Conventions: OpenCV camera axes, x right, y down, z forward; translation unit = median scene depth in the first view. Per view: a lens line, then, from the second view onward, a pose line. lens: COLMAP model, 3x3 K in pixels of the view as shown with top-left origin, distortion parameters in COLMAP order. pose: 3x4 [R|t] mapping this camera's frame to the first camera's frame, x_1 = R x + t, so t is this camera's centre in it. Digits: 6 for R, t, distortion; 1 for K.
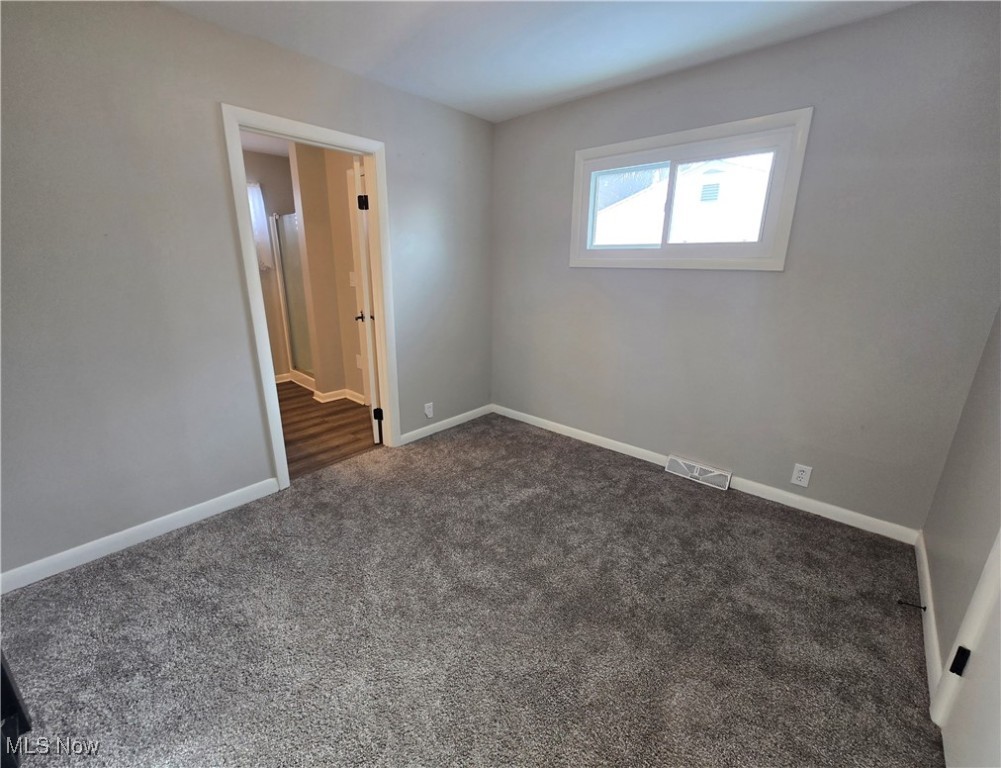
lens RADIAL K [[421.8, 0, 500.5], [0, 421.8, 384.0], [0, 0, 1]] dist [-0.000122, -0.000067]
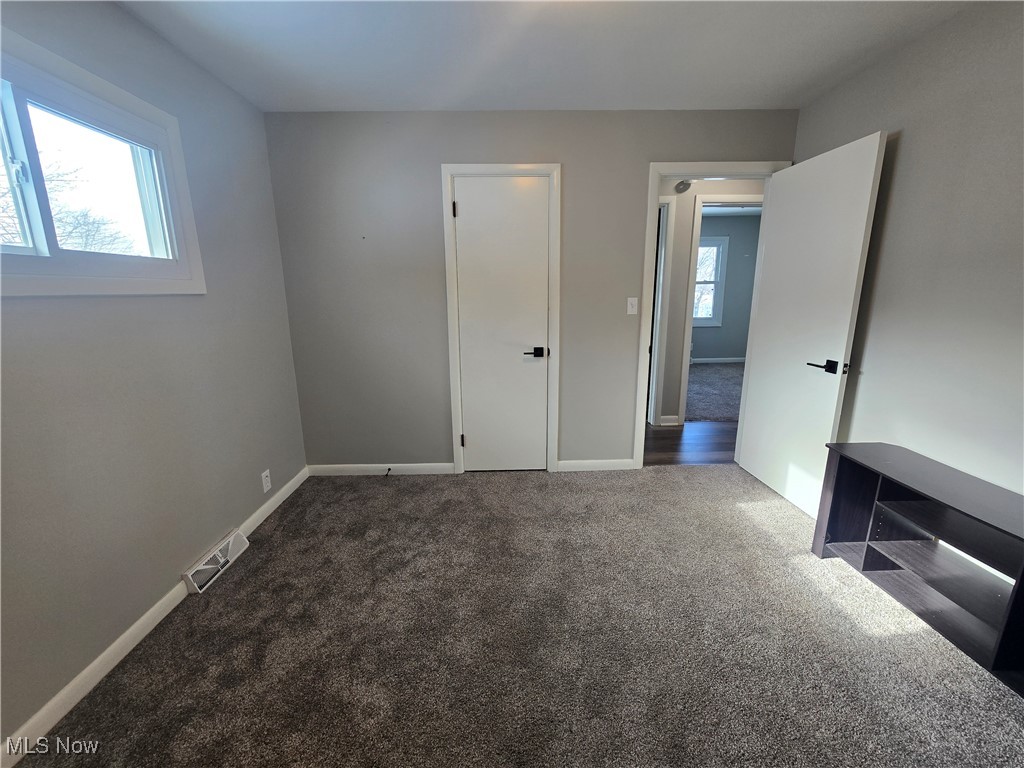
lens RADIAL K [[417.7, 0, 512.0], [0, 417.7, 384.0], [0, 0, 1]] dist [-0.000476, -0.000116]
pose [[-0.677648, -0.163735, 0.716927, -0.435079], [0.209455, 0.891544, 0.401594, -0.301766], [-0.704927, 0.422303, -0.569858, 1.064487]]
